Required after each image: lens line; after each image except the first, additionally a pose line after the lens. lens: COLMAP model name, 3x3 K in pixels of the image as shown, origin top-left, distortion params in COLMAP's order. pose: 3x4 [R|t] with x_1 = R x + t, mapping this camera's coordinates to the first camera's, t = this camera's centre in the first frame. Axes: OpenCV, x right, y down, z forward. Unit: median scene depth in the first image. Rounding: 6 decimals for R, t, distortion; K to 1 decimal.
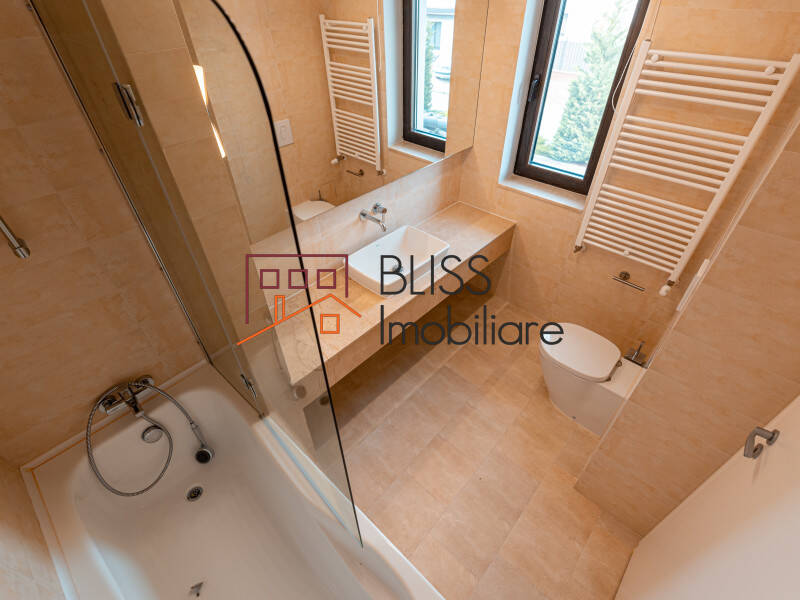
lens RADIAL K [[387.6, 0, 401.7], [0, 387.6, 298.8], [0, 0, 1]] dist [-0.004753, -0.000391]
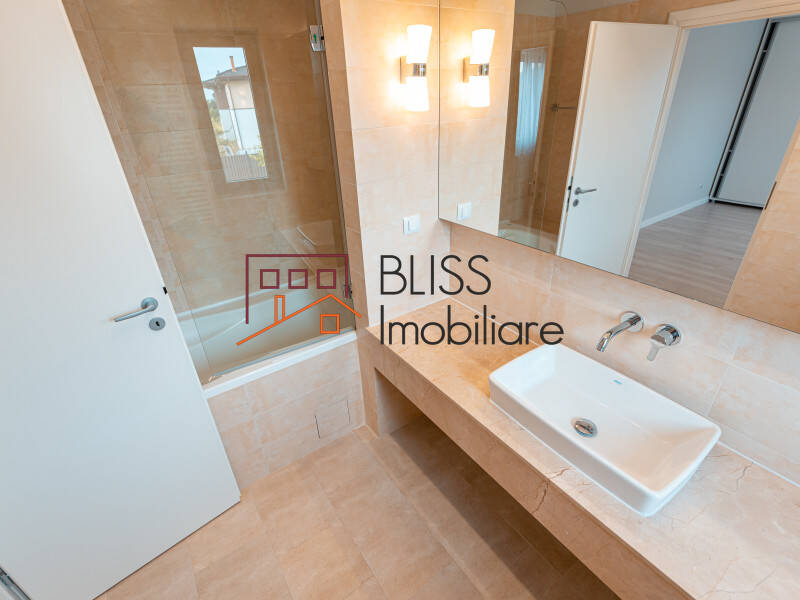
lens RADIAL K [[387.6, 0, 401.9], [0, 387.6, 302.1], [0, 0, 1]] dist [-0.004753, -0.000391]
pose [[-0.215986, 0.465607, -0.858231, 0.404407], [-0.610590, 0.621497, 0.490837, -0.279257], [0.761925, 0.630041, 0.150061, 0.596165]]
